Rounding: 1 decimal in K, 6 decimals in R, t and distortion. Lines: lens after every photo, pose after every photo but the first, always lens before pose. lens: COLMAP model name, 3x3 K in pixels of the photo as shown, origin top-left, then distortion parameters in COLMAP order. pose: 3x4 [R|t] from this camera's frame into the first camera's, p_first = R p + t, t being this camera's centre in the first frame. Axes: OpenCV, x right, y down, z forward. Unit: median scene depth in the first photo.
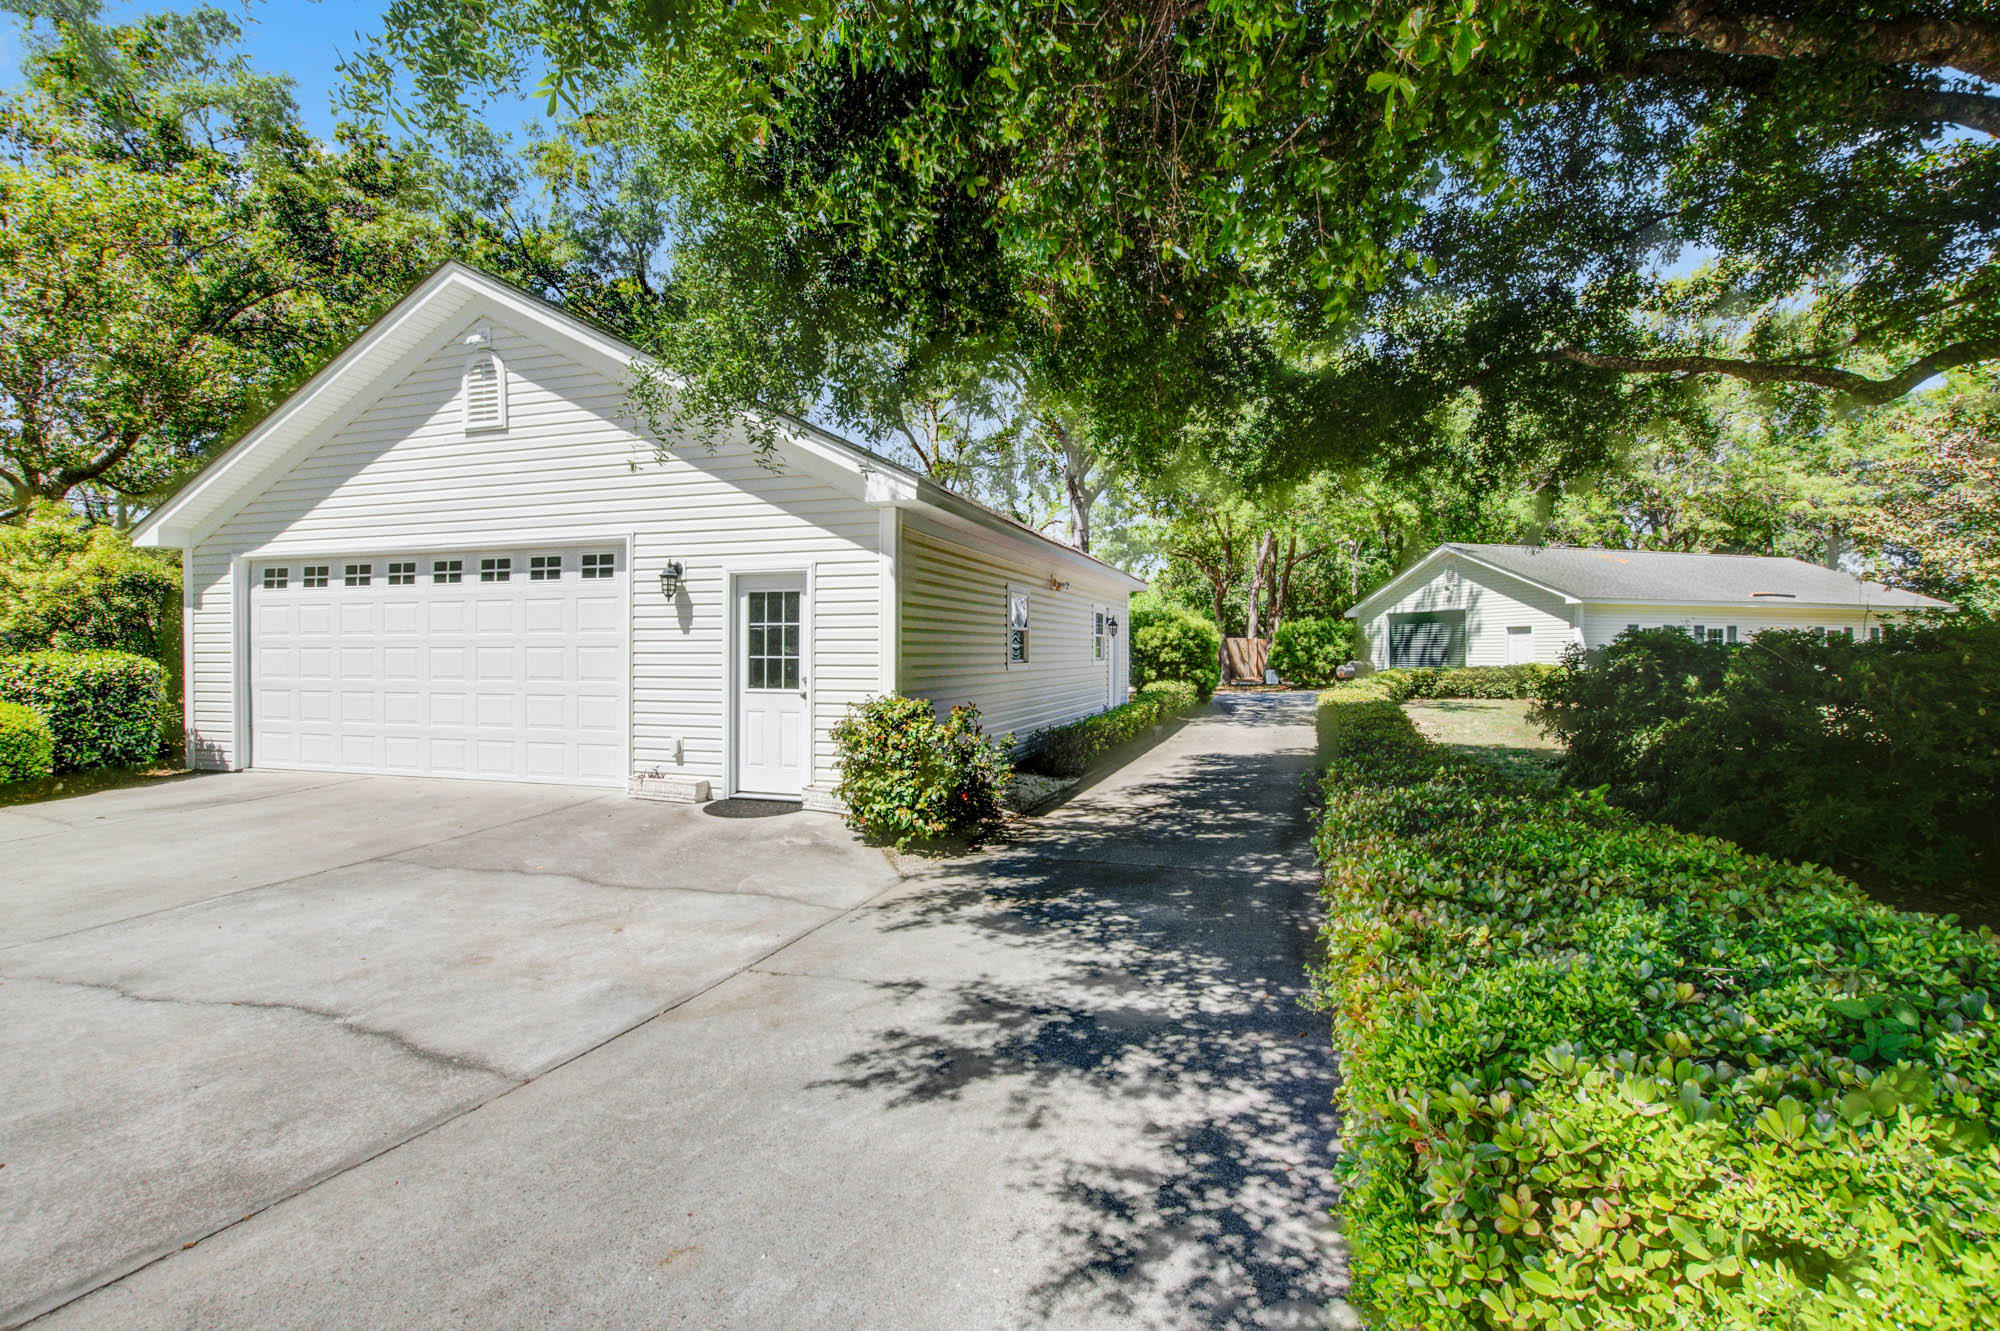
lens RADIAL K [[961.5, 0, 1000.0], [0, 961.5, 665.5], [0, 0, 1]] dist [-0.001013, -0.000011]
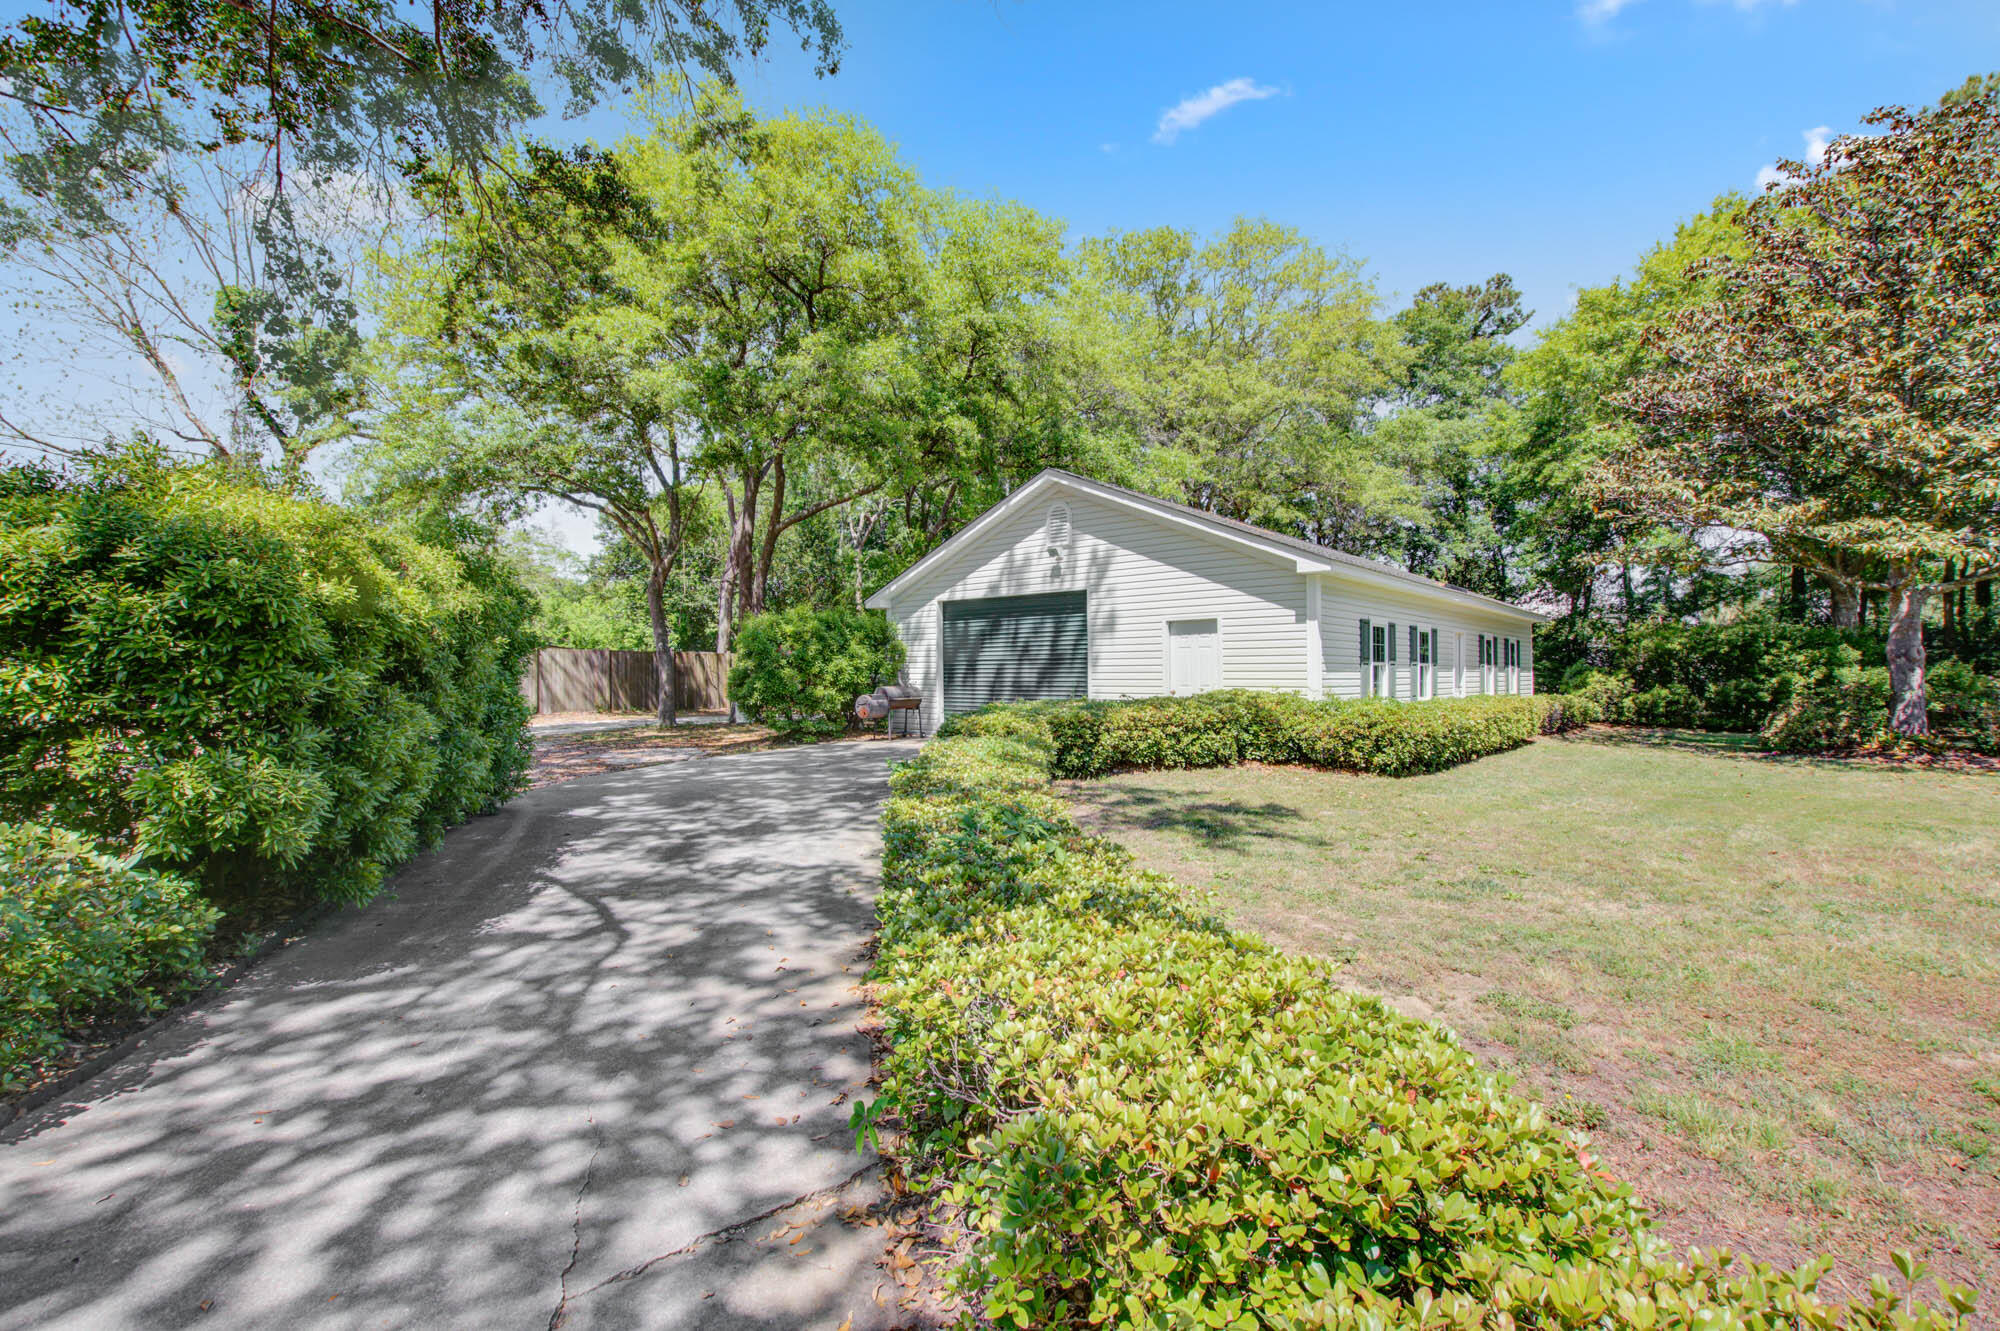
lens RADIAL K [[895.3, 0, 1000.0], [0, 895.3, 665.5], [0, 0, 1]] dist [0.001190, 0.000161]
pose [[0.861286, 0.002058, 0.508117, 0.170706], [0.009079, 0.999770, -0.019437, -0.005882], [-0.508040, 0.021354, 0.861069, 0.541494]]
